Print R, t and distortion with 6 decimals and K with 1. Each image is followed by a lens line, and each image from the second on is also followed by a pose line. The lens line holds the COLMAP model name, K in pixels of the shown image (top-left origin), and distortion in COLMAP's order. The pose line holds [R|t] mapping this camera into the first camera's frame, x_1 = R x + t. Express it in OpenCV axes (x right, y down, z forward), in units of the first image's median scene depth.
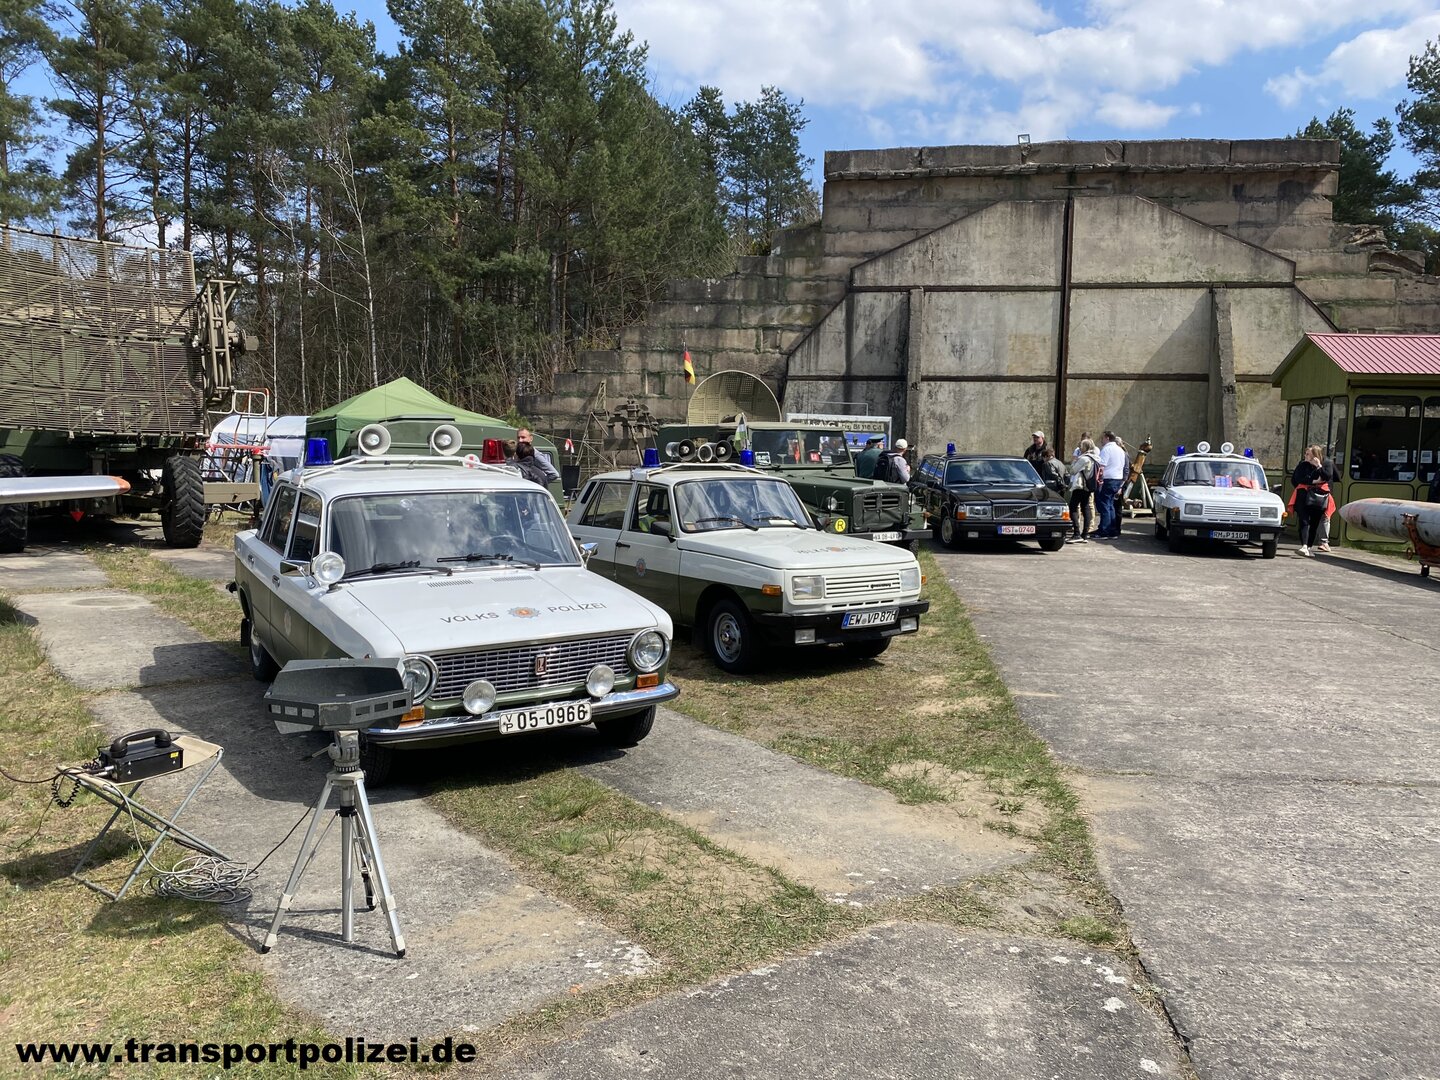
lens RADIAL K [[1113.6, 0, 720.0], [0, 1113.6, 540.0], [0, 0, 1]] dist [0.065771, -0.078196]
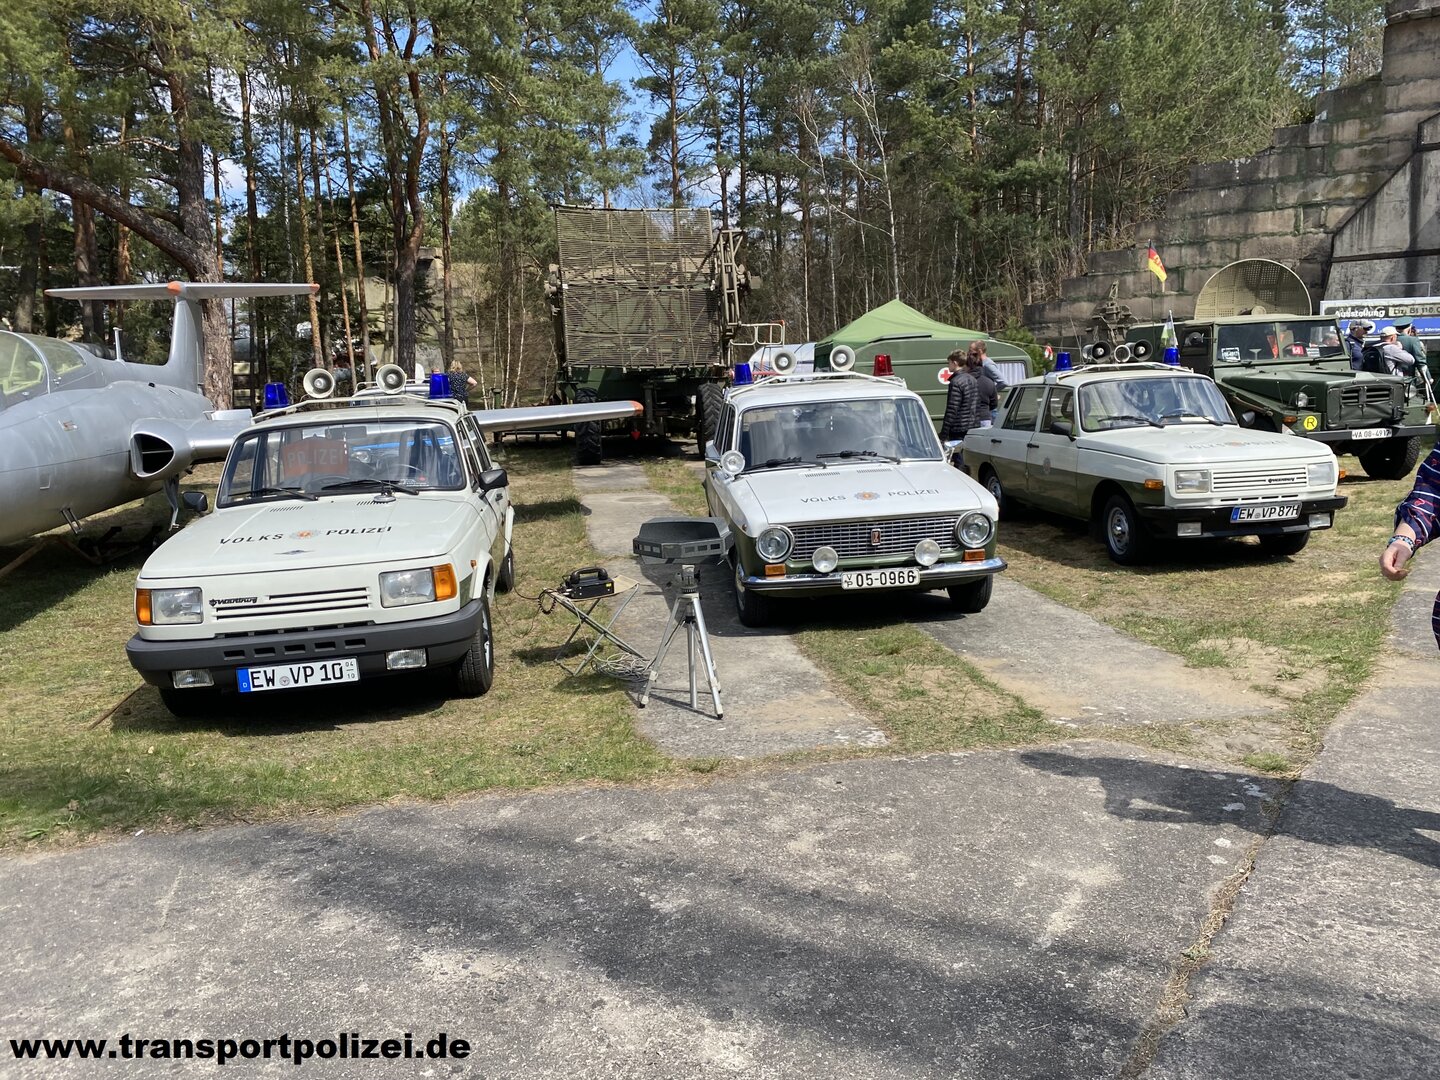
lens RADIAL K [[1113.6, 0, 720.0], [0, 1113.6, 540.0], [0, 0, 1]] dist [0.065771, -0.078196]
pose [[0.887632, 0.019098, -0.460157, 0.140178], [0.015806, 0.997288, 0.071881, 0.012435], [0.460282, -0.071077, 0.884923, -0.099349]]
